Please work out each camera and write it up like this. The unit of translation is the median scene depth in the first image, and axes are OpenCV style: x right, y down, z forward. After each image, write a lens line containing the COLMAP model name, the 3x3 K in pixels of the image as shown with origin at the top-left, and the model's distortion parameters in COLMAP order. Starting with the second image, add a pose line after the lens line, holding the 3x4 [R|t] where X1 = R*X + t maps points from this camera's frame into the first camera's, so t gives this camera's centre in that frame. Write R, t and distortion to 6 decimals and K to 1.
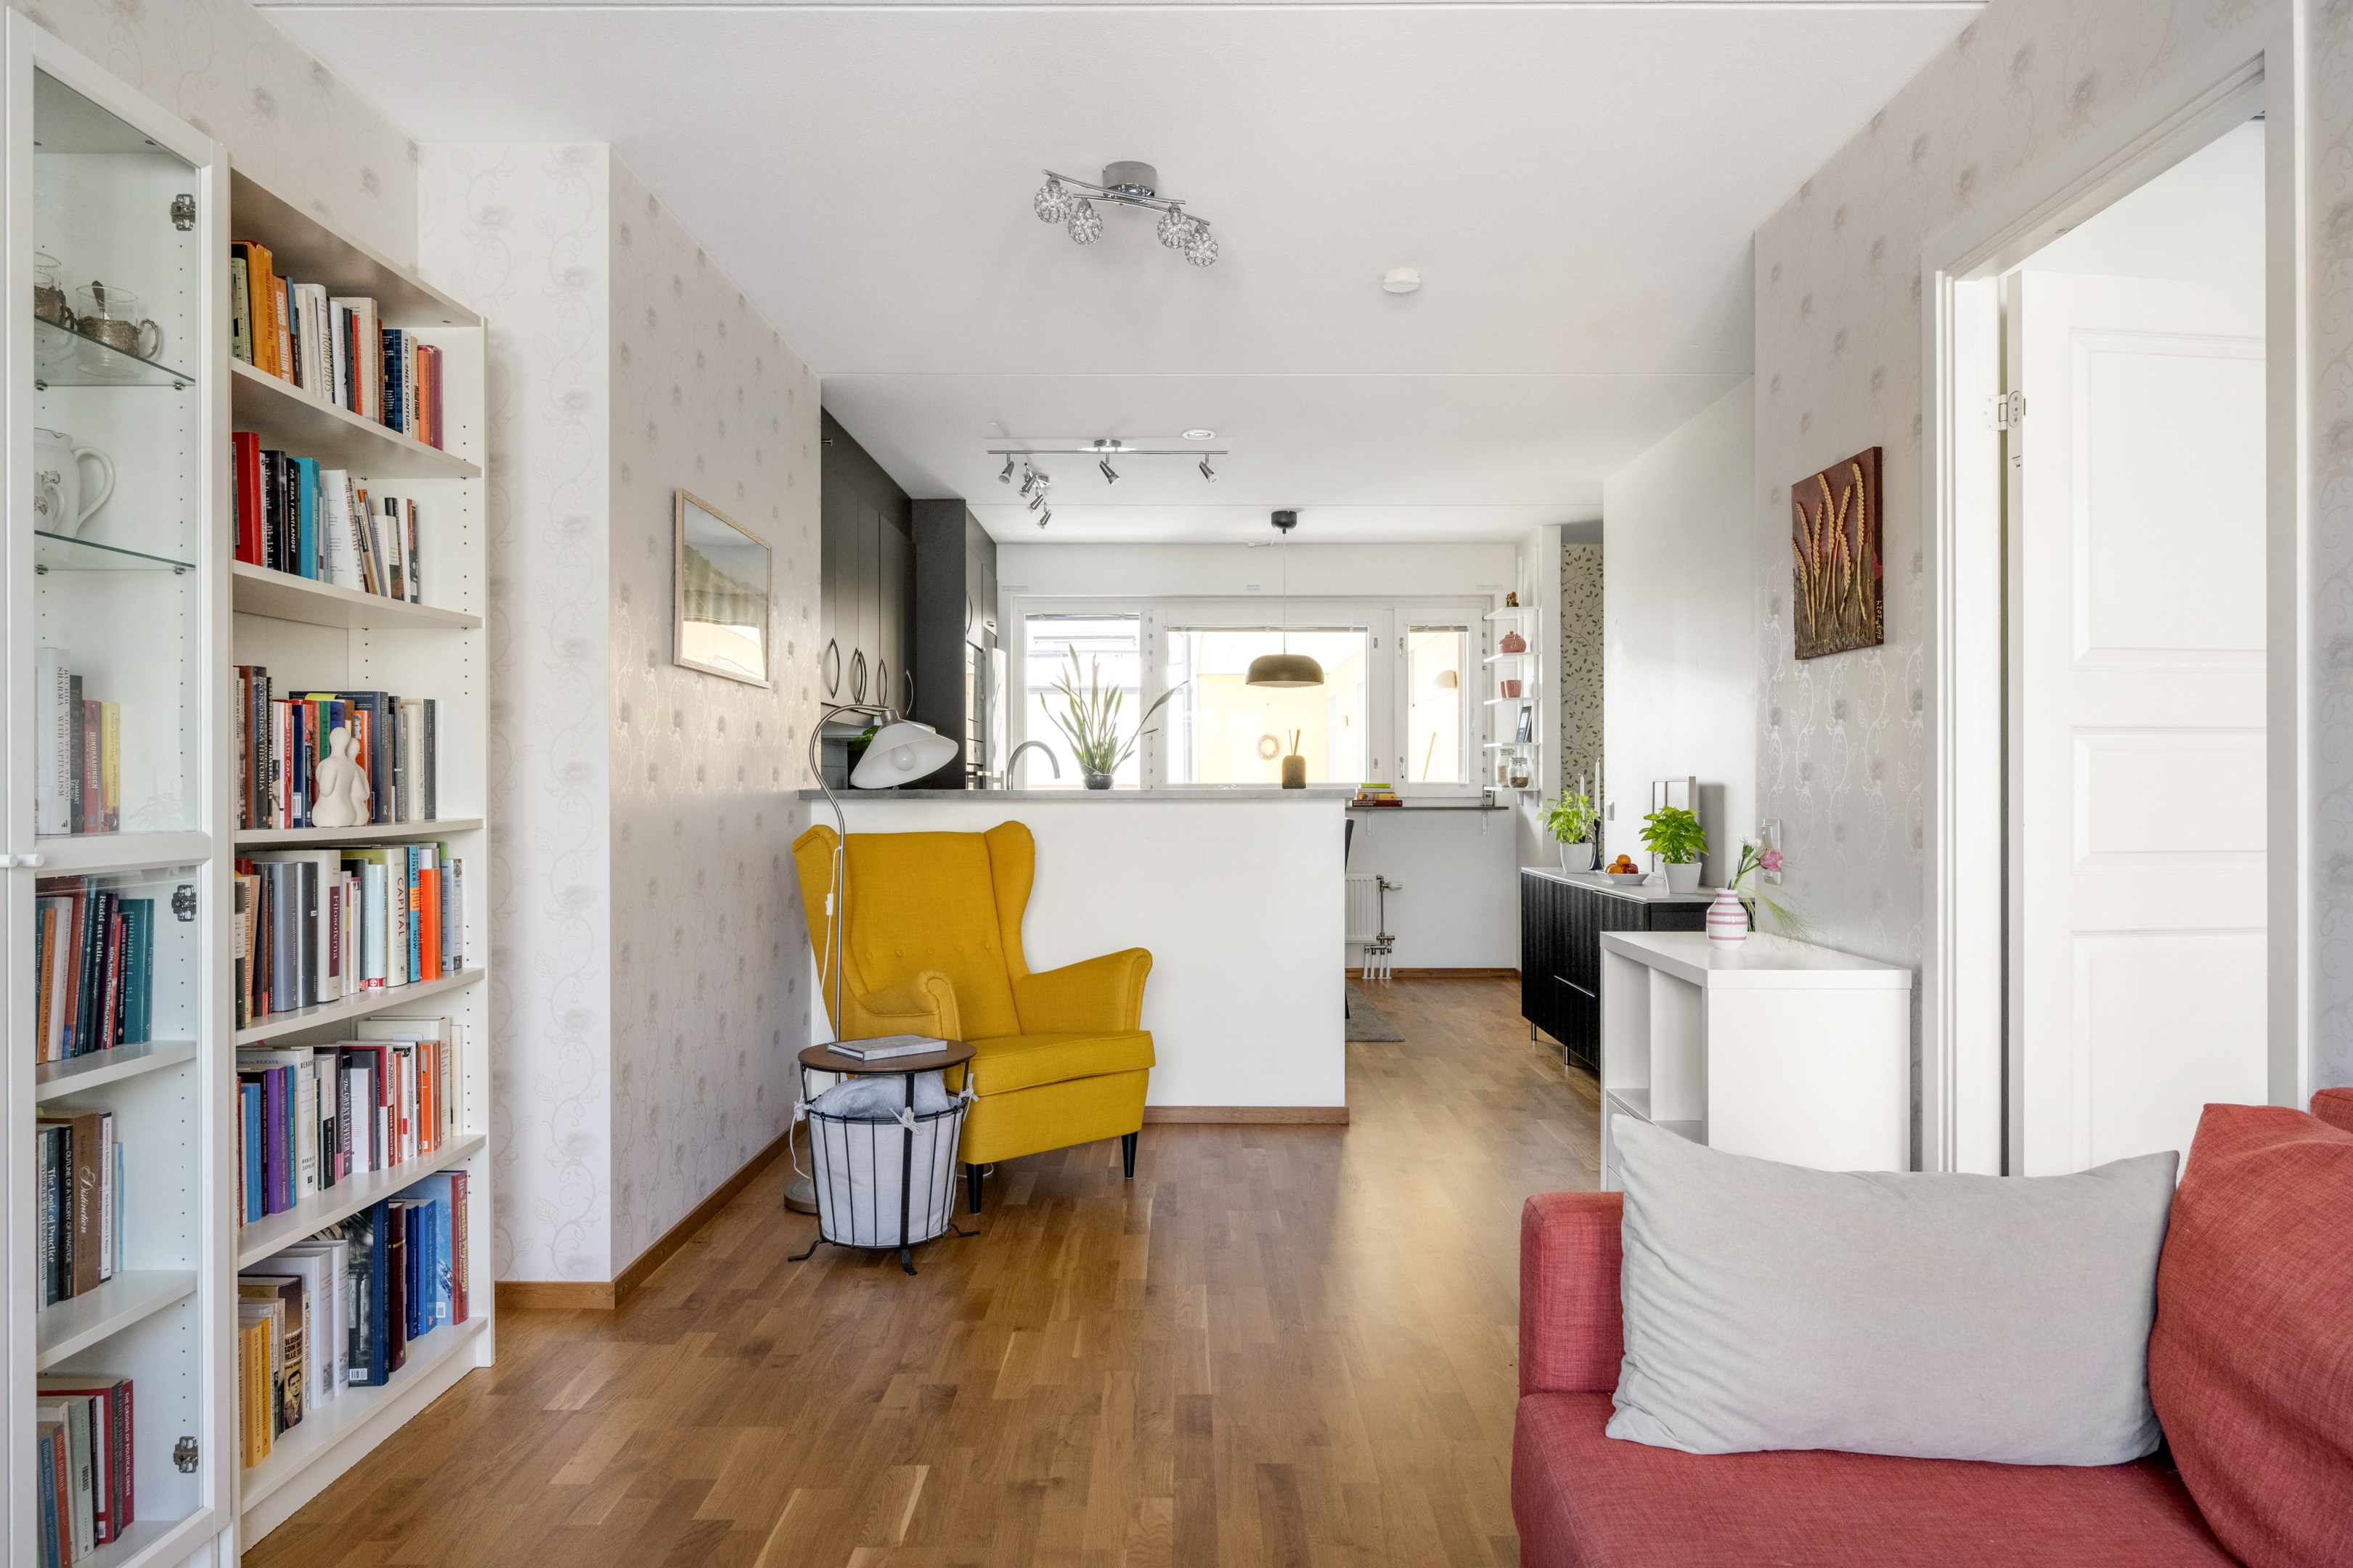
lens RADIAL K [[1574.2, 0, 1183.9], [0, 1574.2, 791.6], [0, 0, 1]] dist [0.003635, 0.000088]
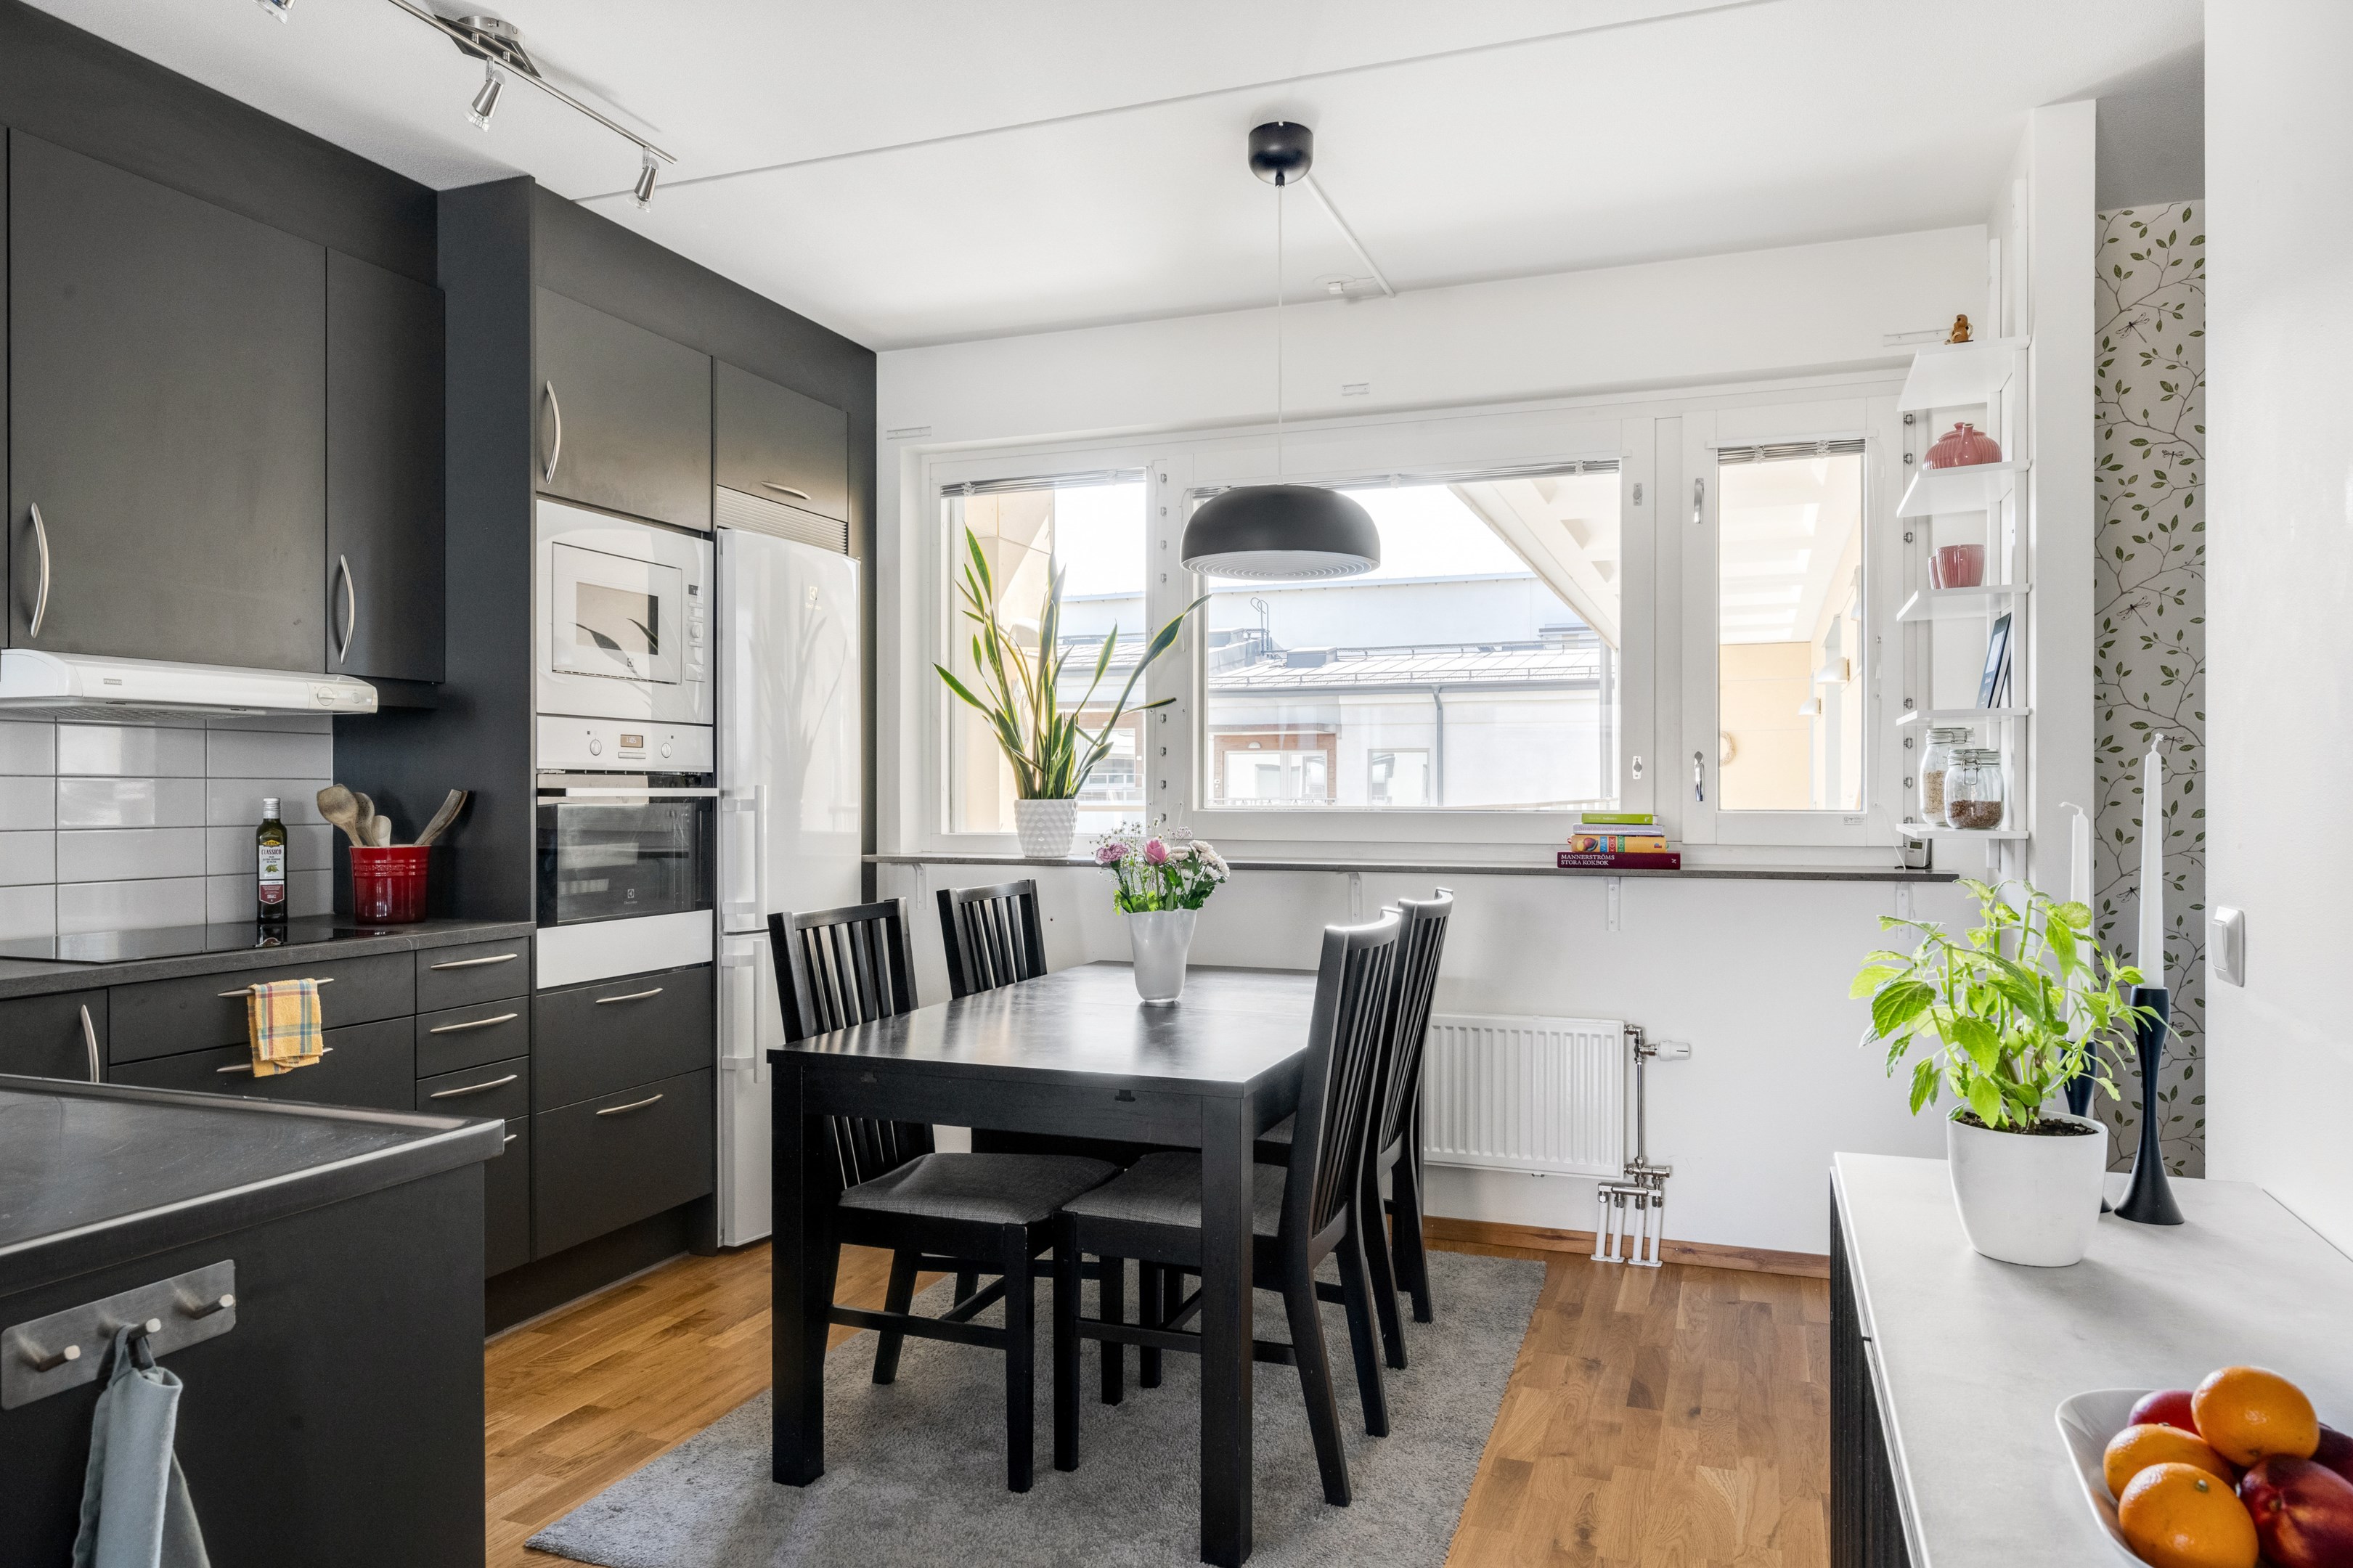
lens RADIAL K [[1570.4, 0, 1128.6], [0, 1570.4, 807.7], [0, 0, 1]] dist [0.000571, 0.000012]
pose [[0.927659, 0.006268, -0.373375, 0.309031], [-0.005147, 0.999979, 0.003998, -0.014914], [0.373392, -0.001787, 0.927672, 1.078657]]
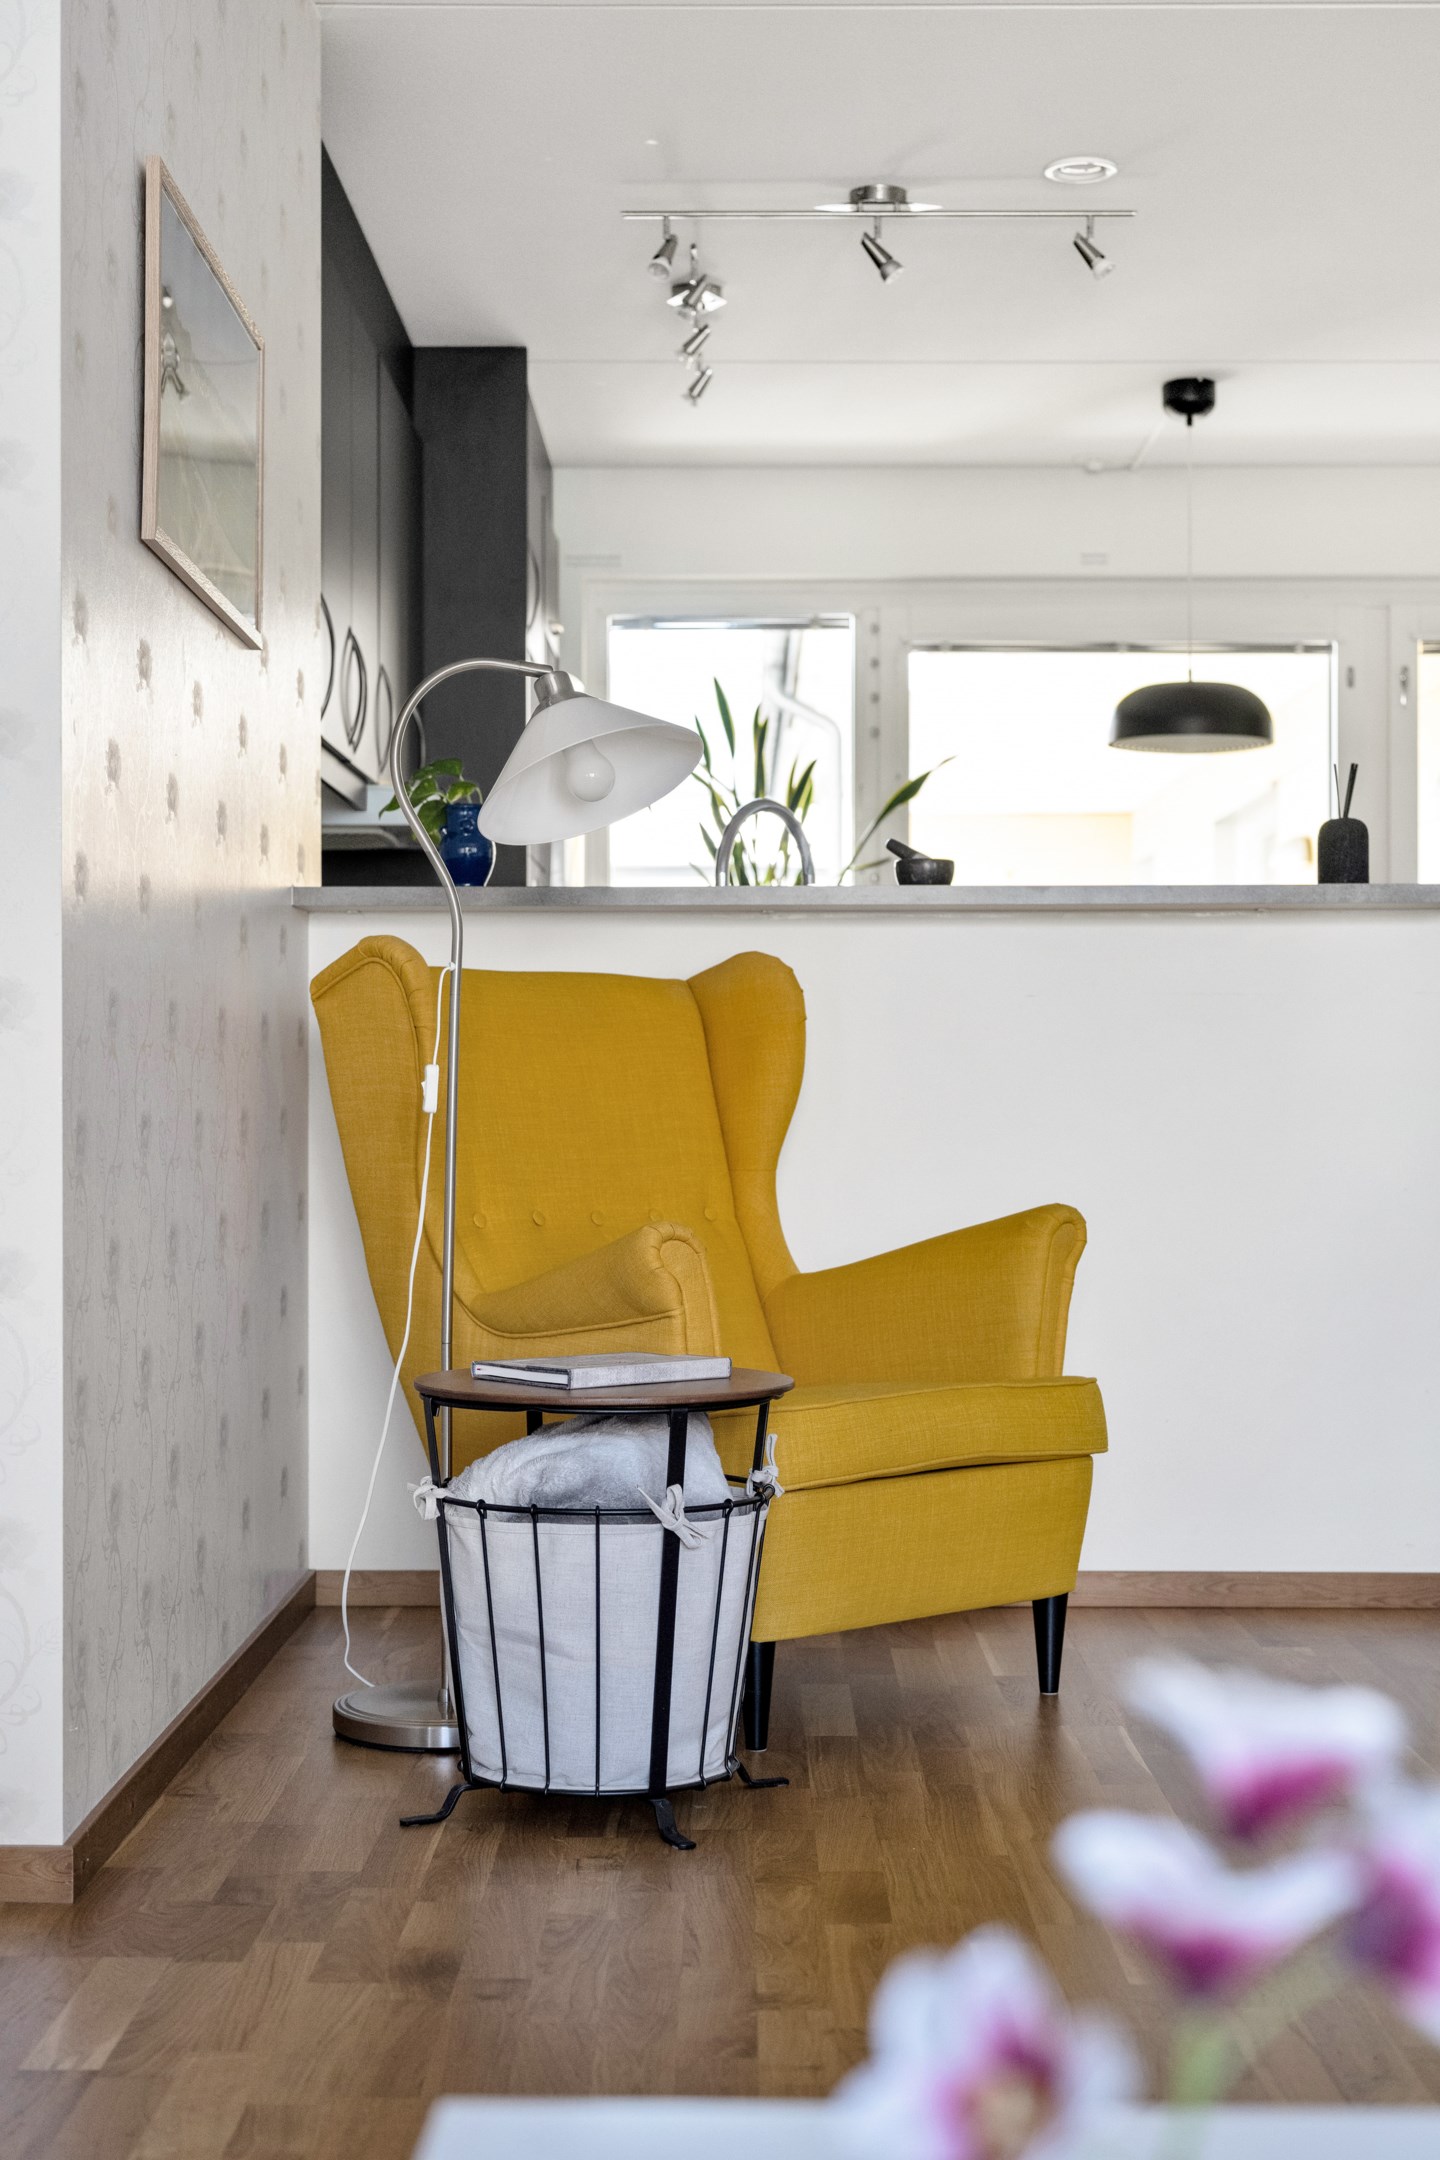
lens RADIAL K [[3259.6, 0, 720.0], [0, 3259.6, 1080.0], [0, 0, 1]] dist [0.009675, 0.068876]
pose [[0.999983, -0.000208, -0.005751, -0.124895], [0.000151, 0.999950, -0.009975, 0.073346], [0.005753, 0.009974, 0.999934, 0.037882]]
